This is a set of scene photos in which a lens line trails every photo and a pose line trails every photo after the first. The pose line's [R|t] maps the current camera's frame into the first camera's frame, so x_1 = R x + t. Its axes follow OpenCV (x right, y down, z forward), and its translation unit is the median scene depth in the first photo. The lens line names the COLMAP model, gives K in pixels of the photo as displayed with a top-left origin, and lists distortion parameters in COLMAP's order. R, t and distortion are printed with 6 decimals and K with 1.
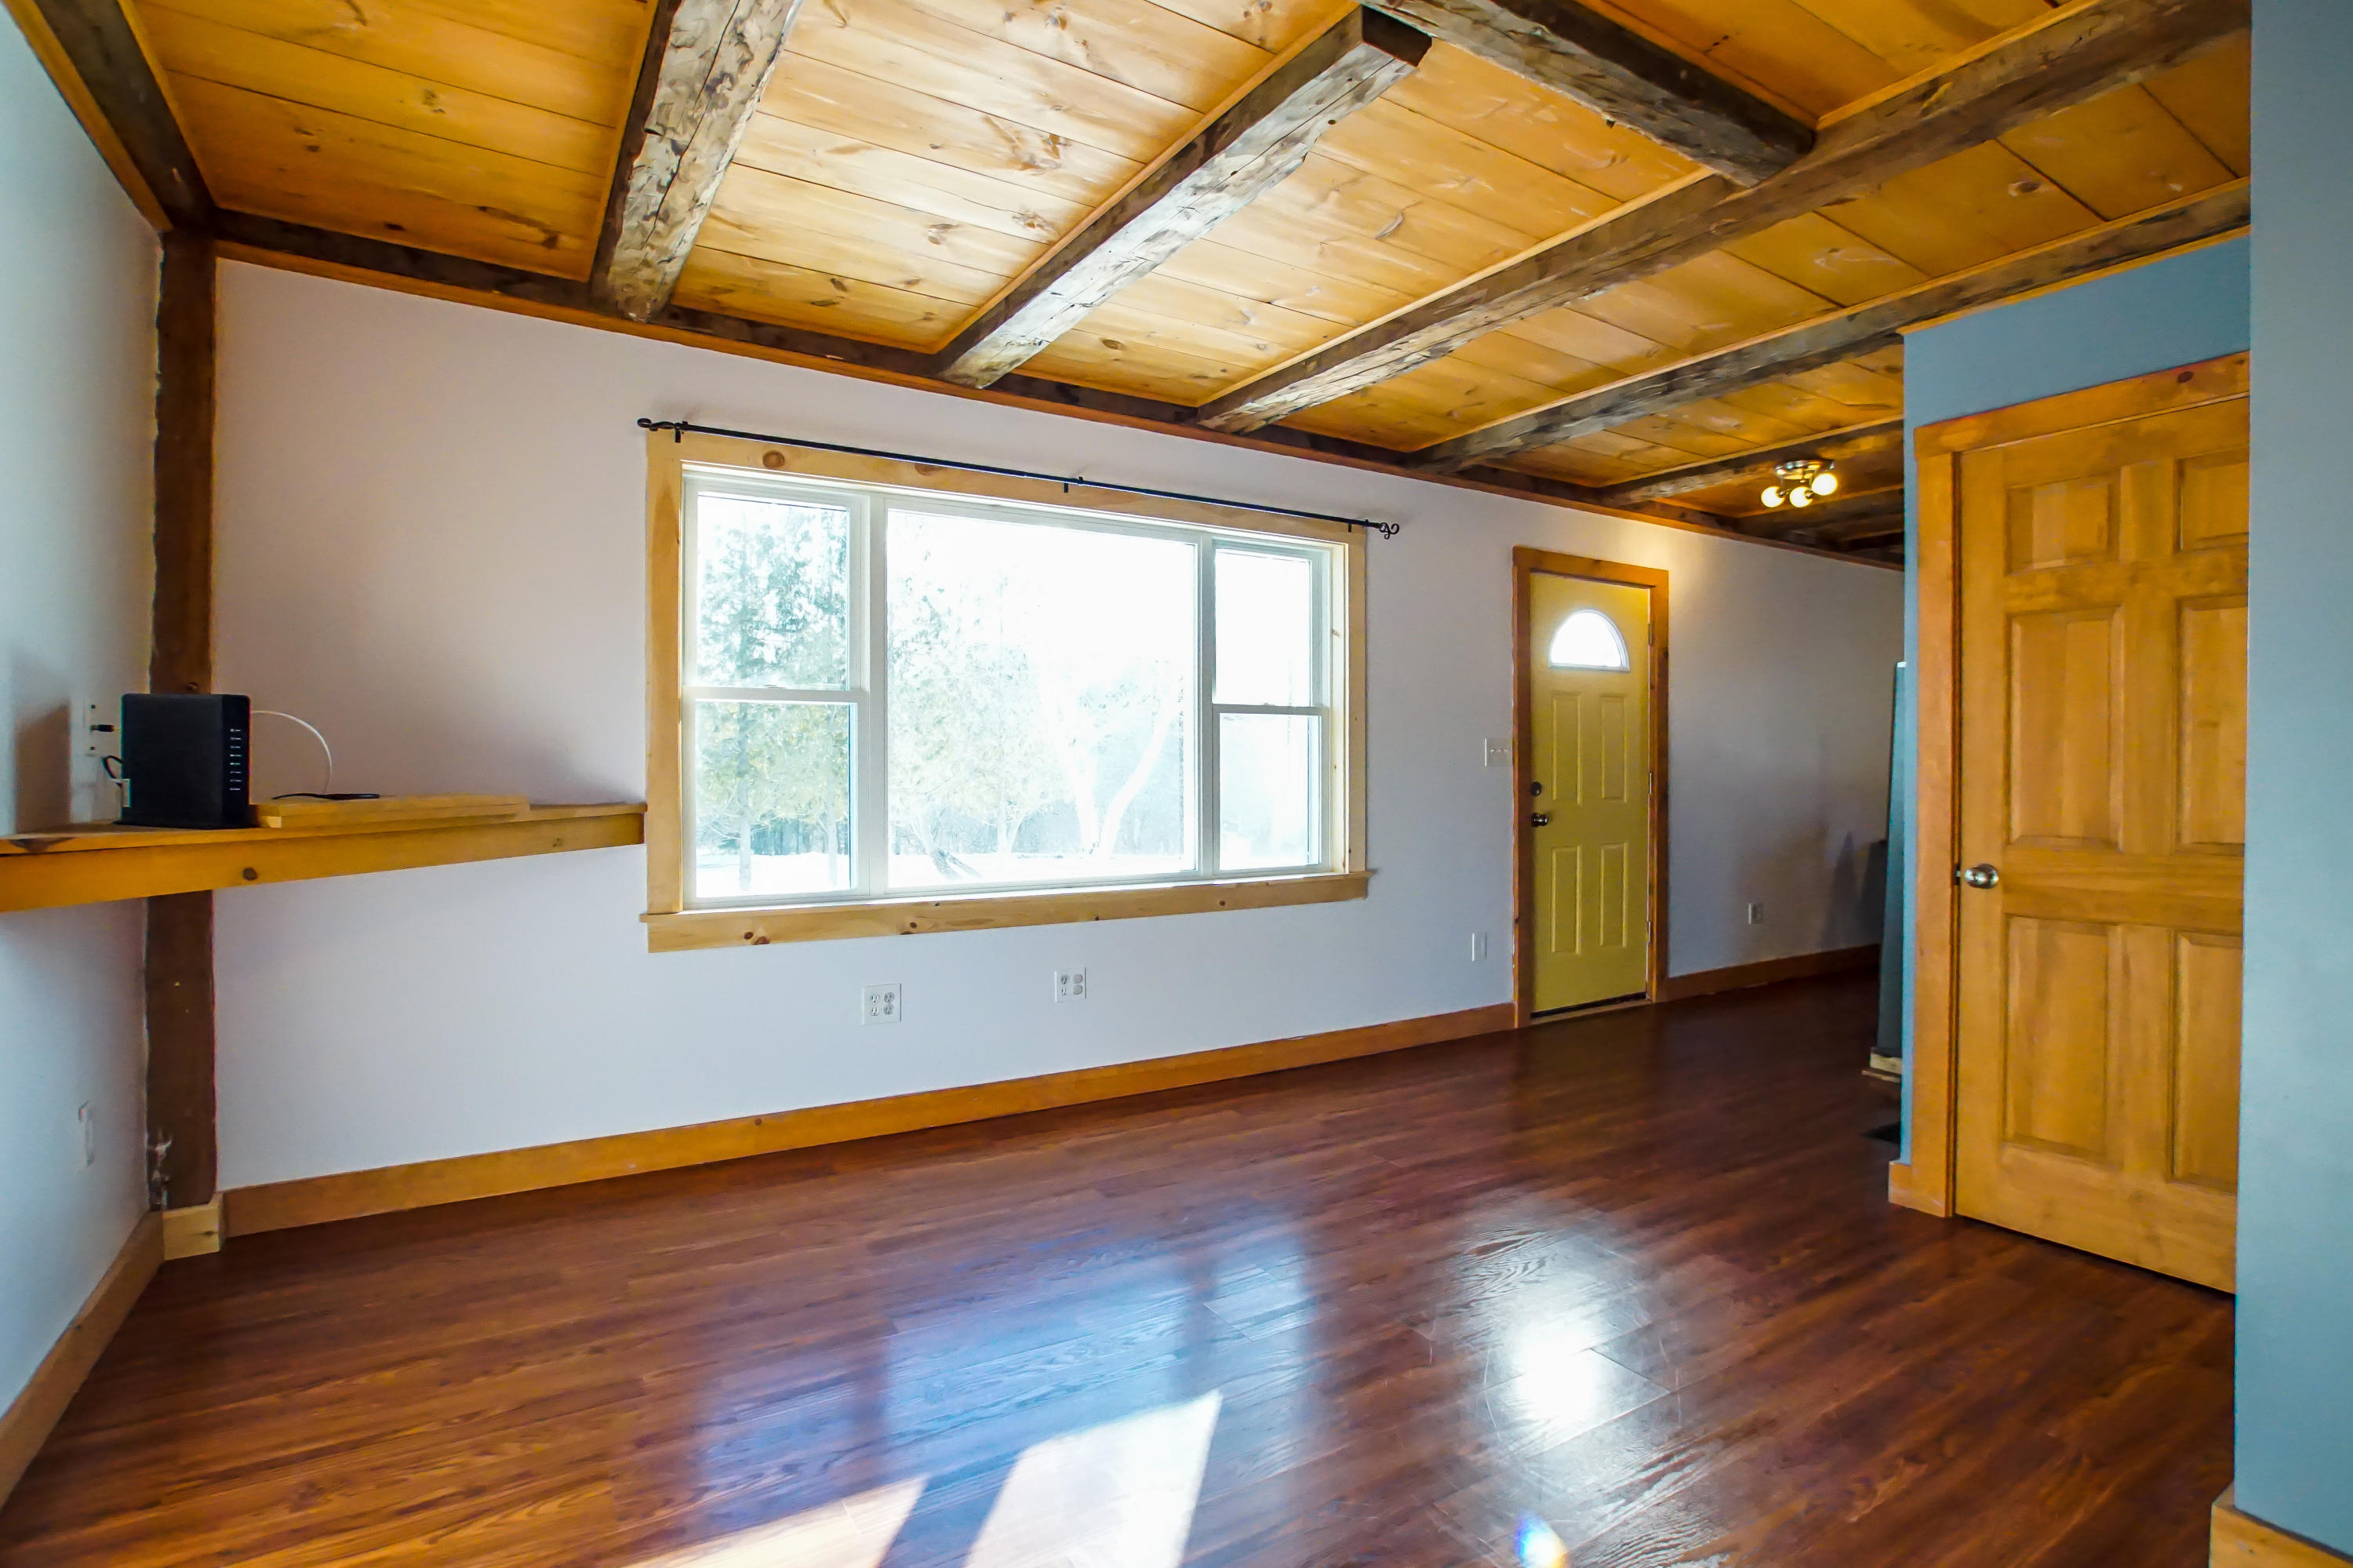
lens RADIAL K [[1165.5, 0, 1165.0], [0, 1165.5, 782.5], [0, 0, 1]] dist [-0.083892, 0.048272]
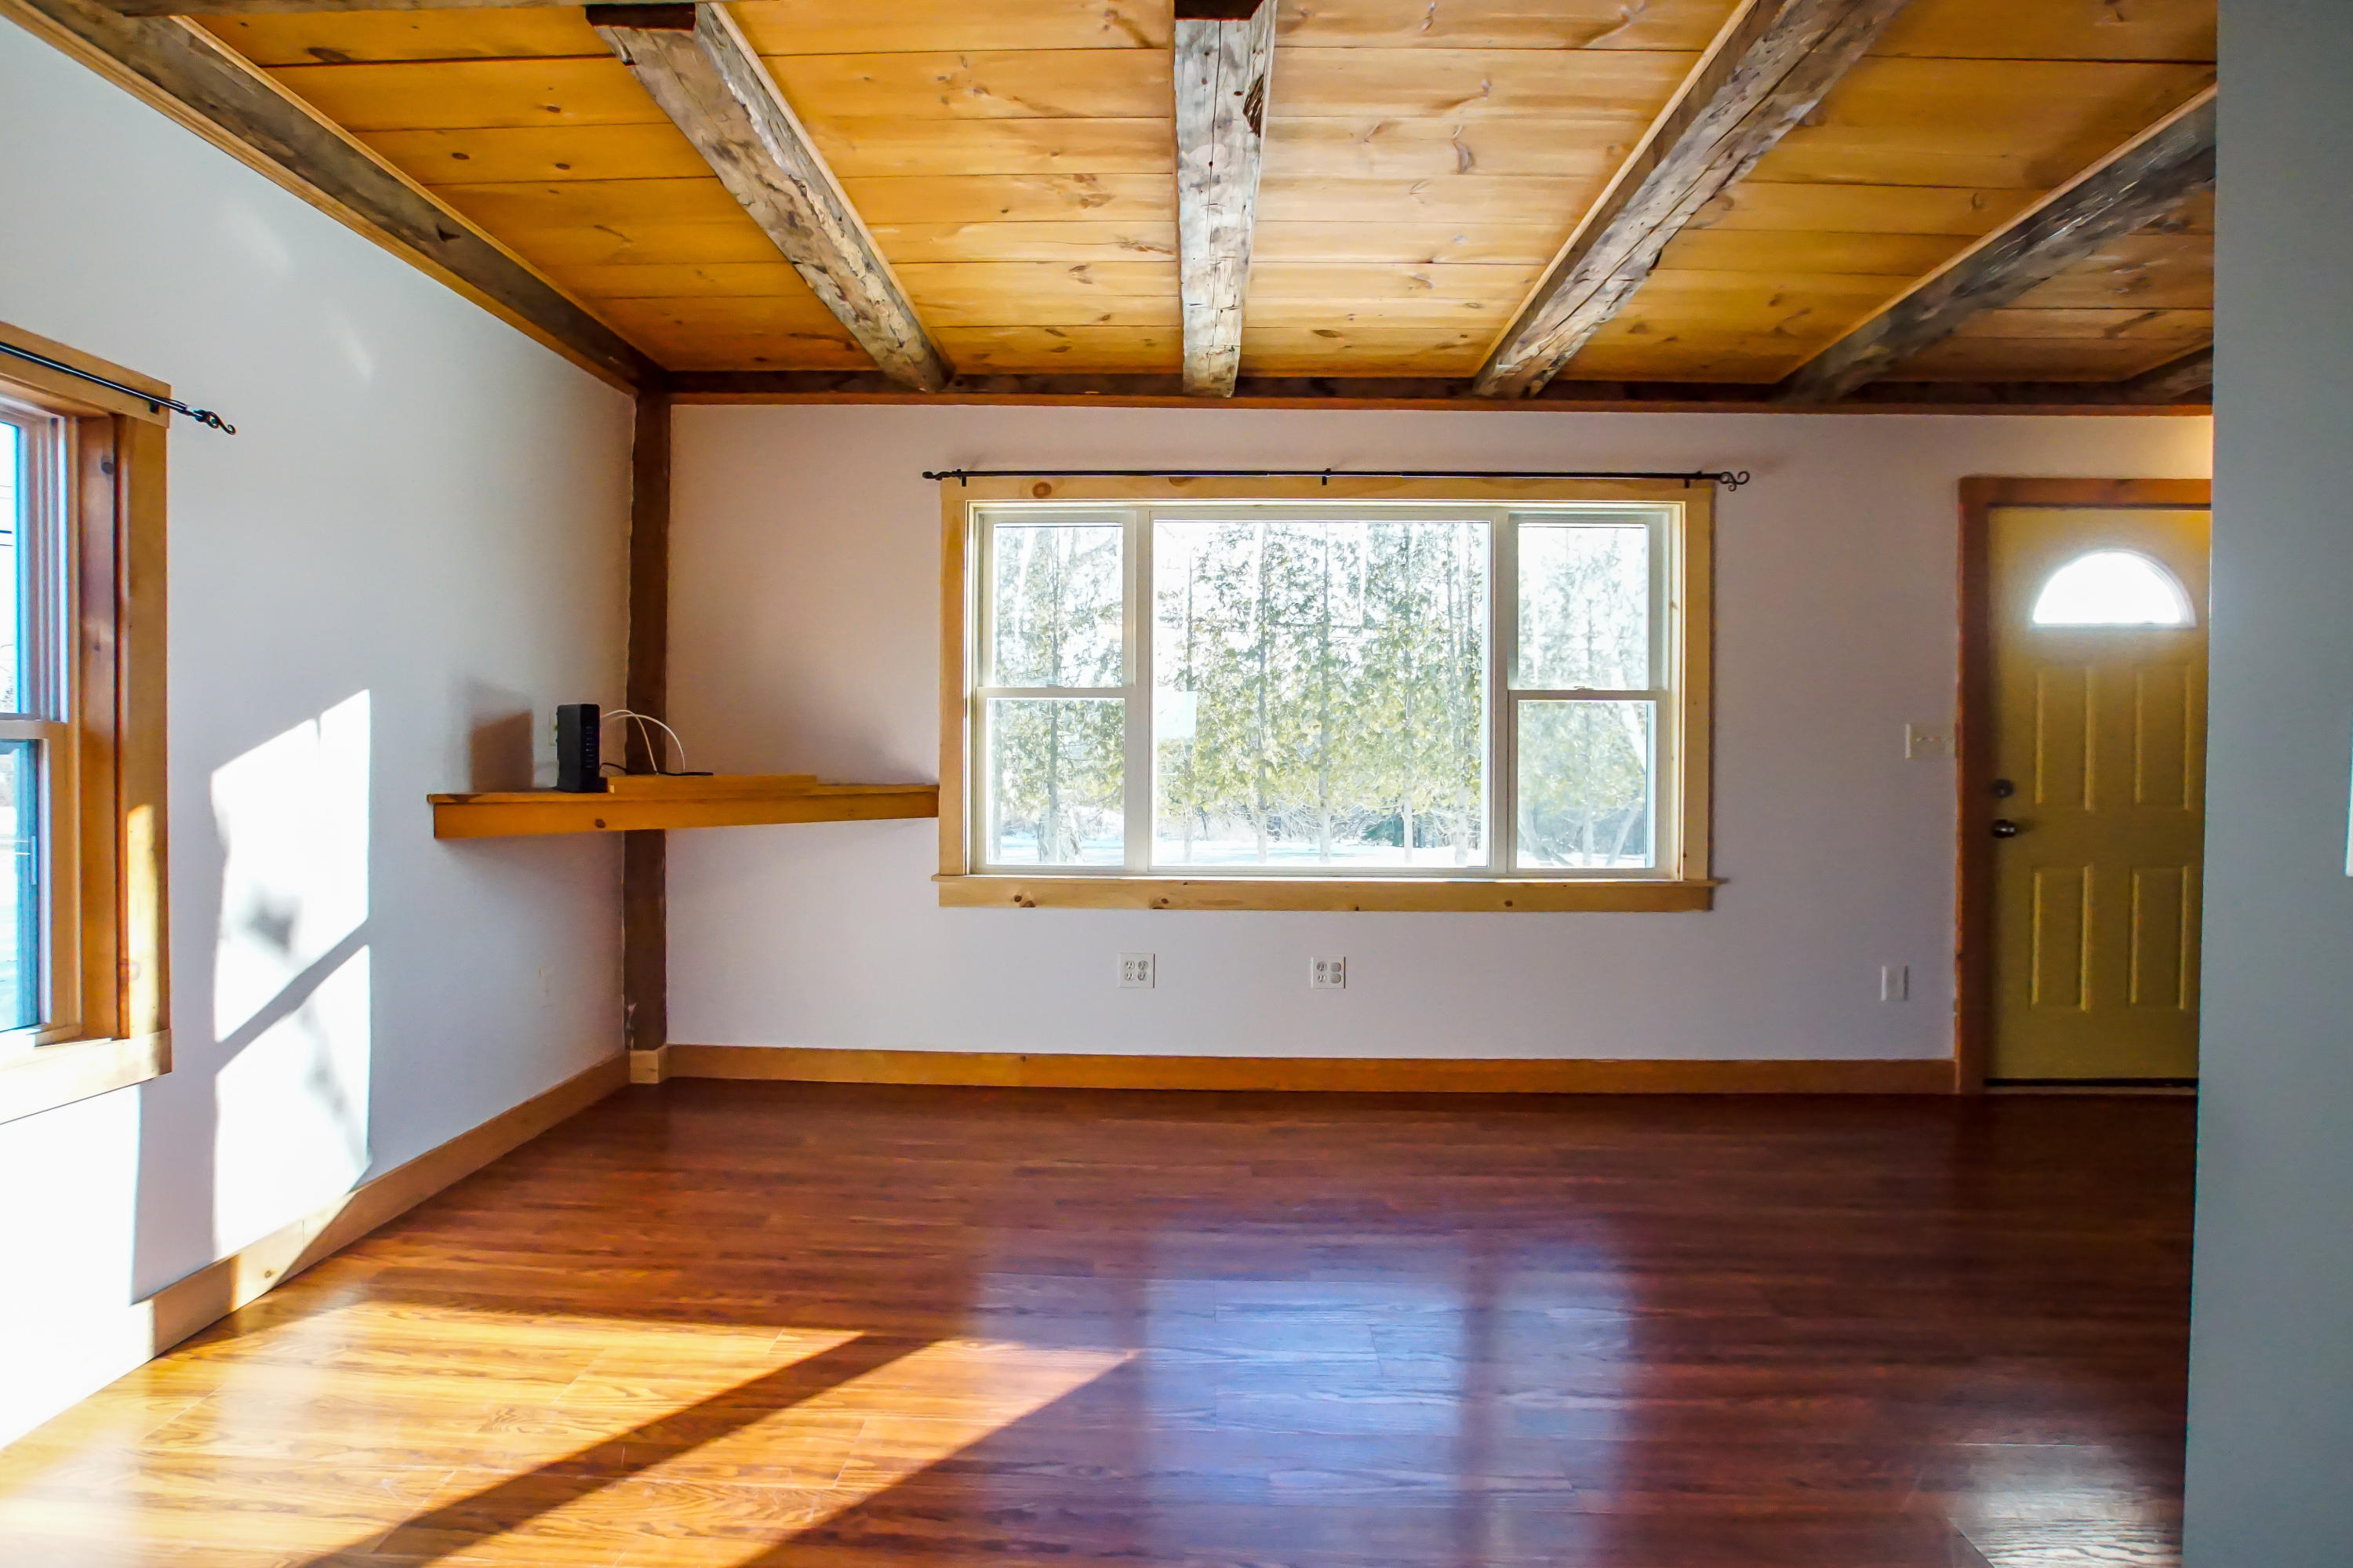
lens RADIAL K [[1165.5, 0, 1165.0], [0, 1165.5, 782.5], [0, 0, 1]] dist [-0.083892, 0.048272]
pose [[0.832345, 0.013114, -0.554102, 0.384947], [-0.012077, 0.999912, 0.005525, 0.005642], [0.554126, 0.002093, 0.832430, 0.088732]]
